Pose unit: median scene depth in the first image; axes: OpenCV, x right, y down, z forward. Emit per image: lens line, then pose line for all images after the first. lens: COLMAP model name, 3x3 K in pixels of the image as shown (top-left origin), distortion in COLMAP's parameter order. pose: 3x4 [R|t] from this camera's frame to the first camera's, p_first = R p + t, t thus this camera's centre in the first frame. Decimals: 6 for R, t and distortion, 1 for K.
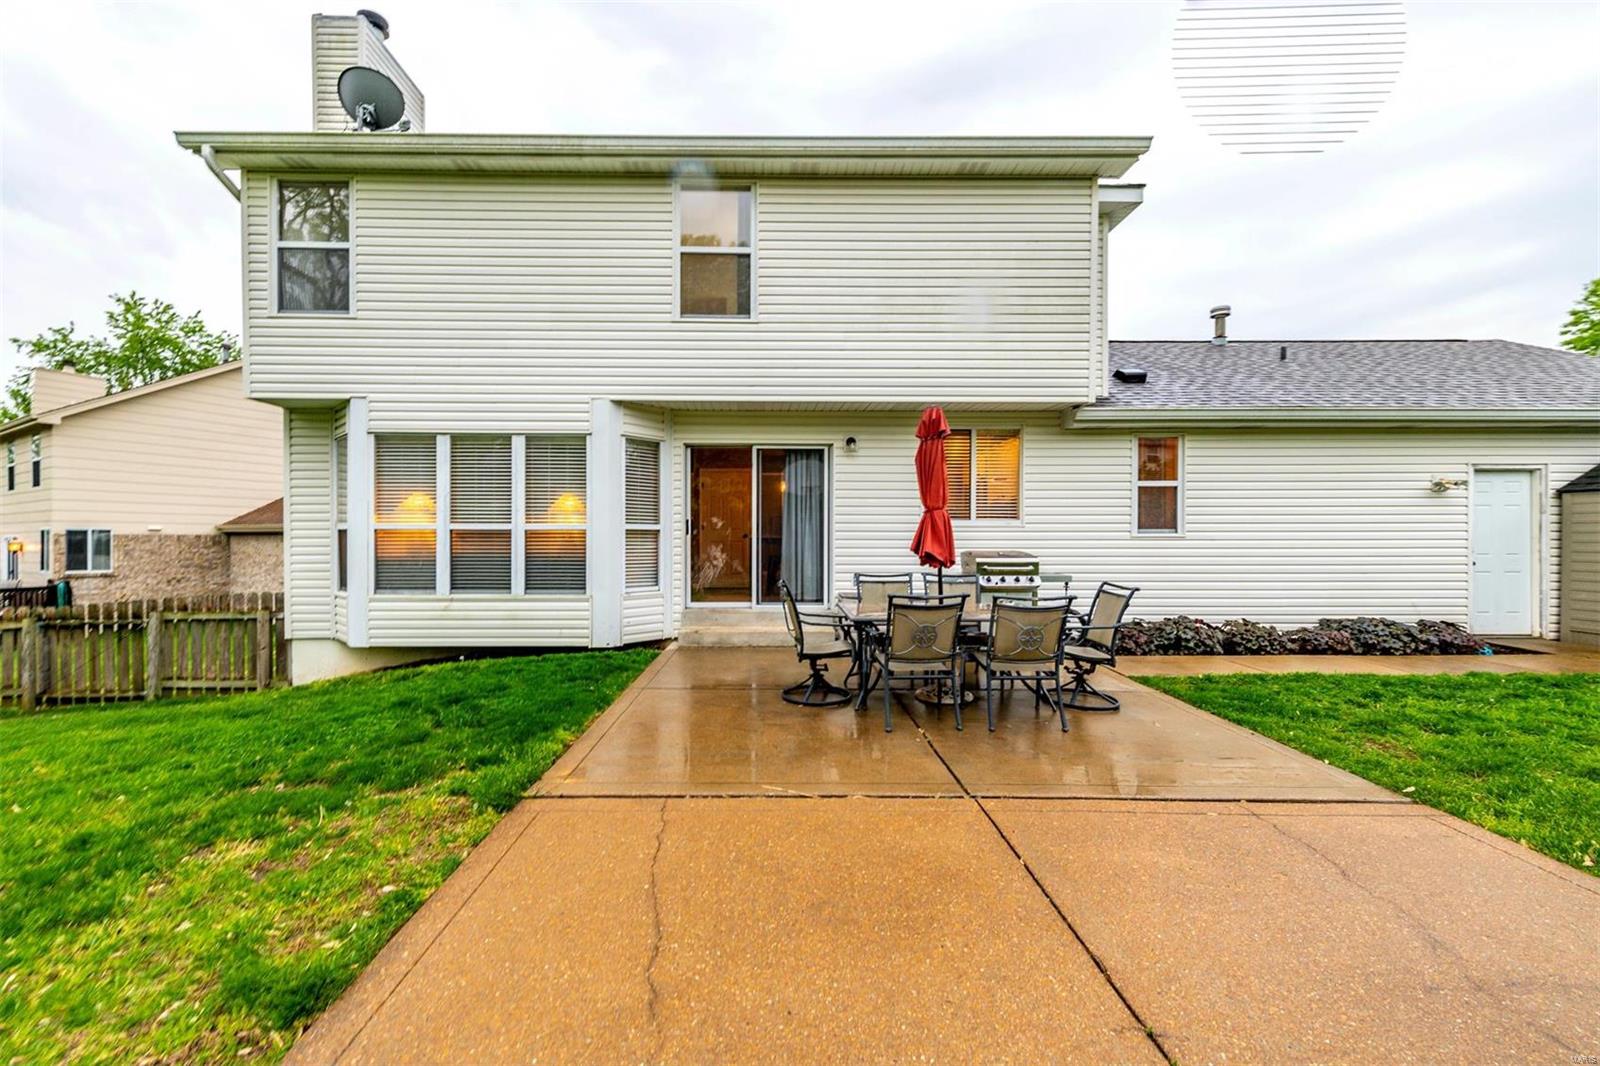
lens RADIAL K [[652.1, 0, 771.8], [0, 652.1, 532.9], [0, 0, 1]] dist [0.000538, -0.000107]
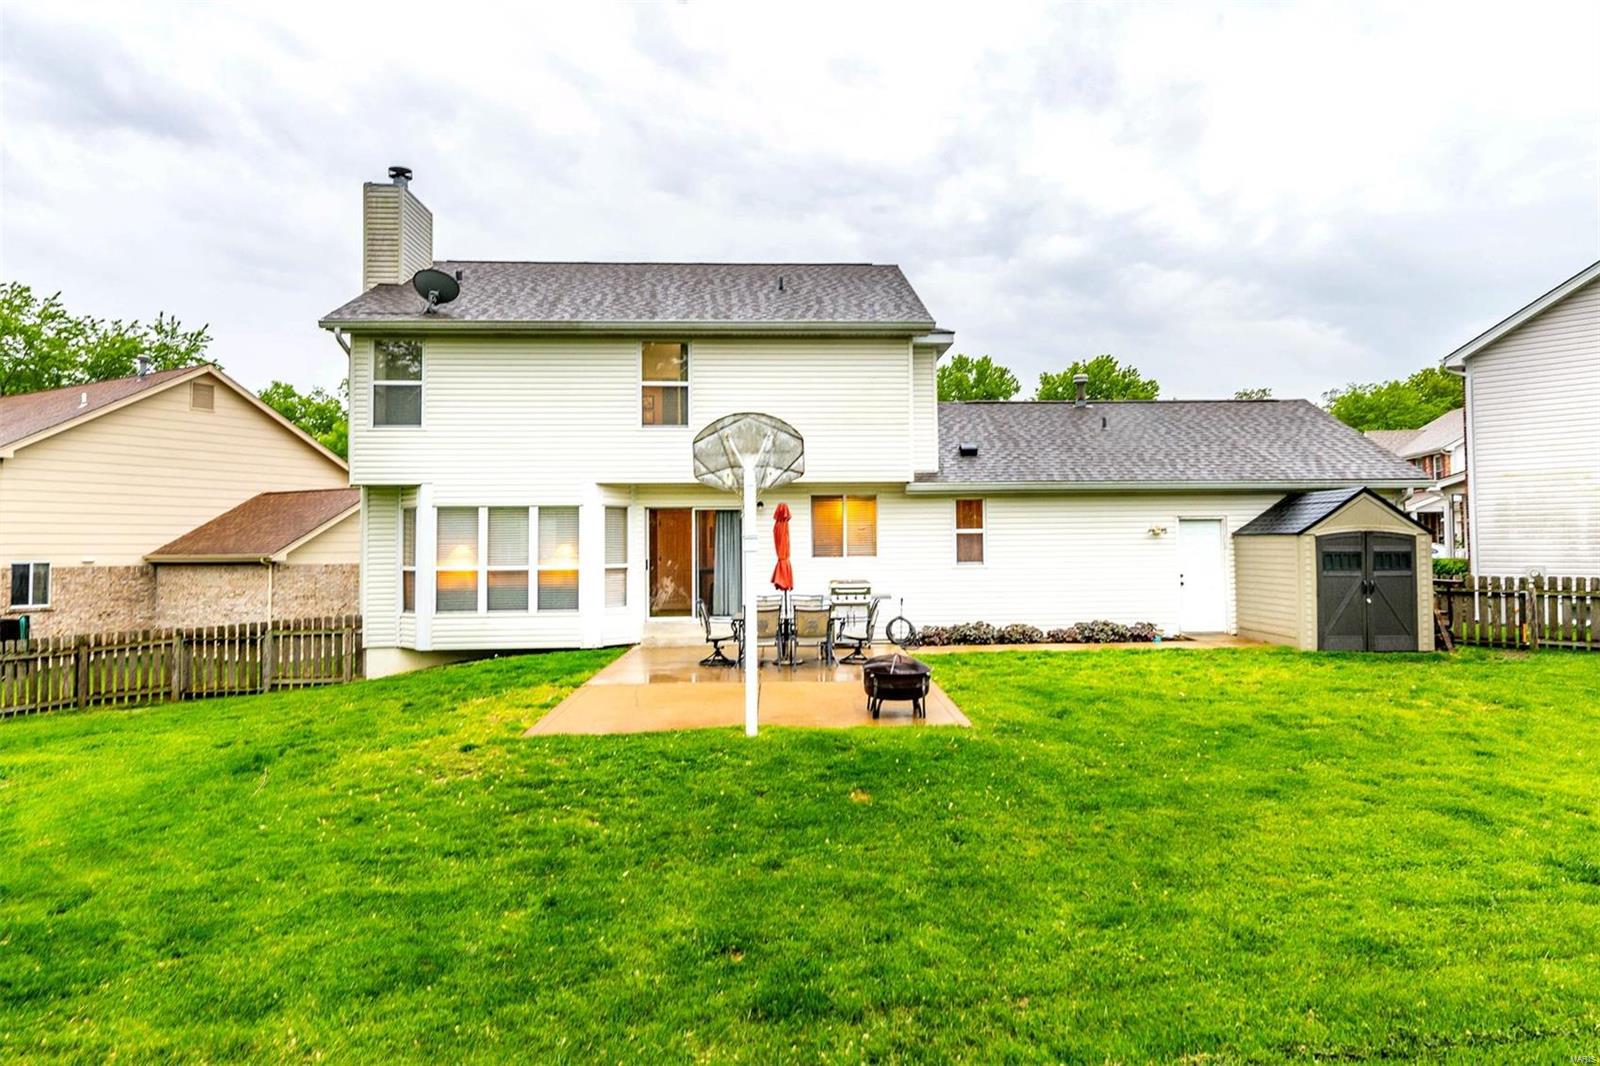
lens RADIAL K [[906.4, 0, 804.1], [0, 906.4, 493.4], [0, 0, 1]] dist [0.006170, 0.000260]
pose [[0.999109, -0.009474, 0.041134, 0.137418], [0.011679, 0.998489, -0.053698, -0.055760], [-0.040563, 0.054130, 0.997710, -1.028329]]
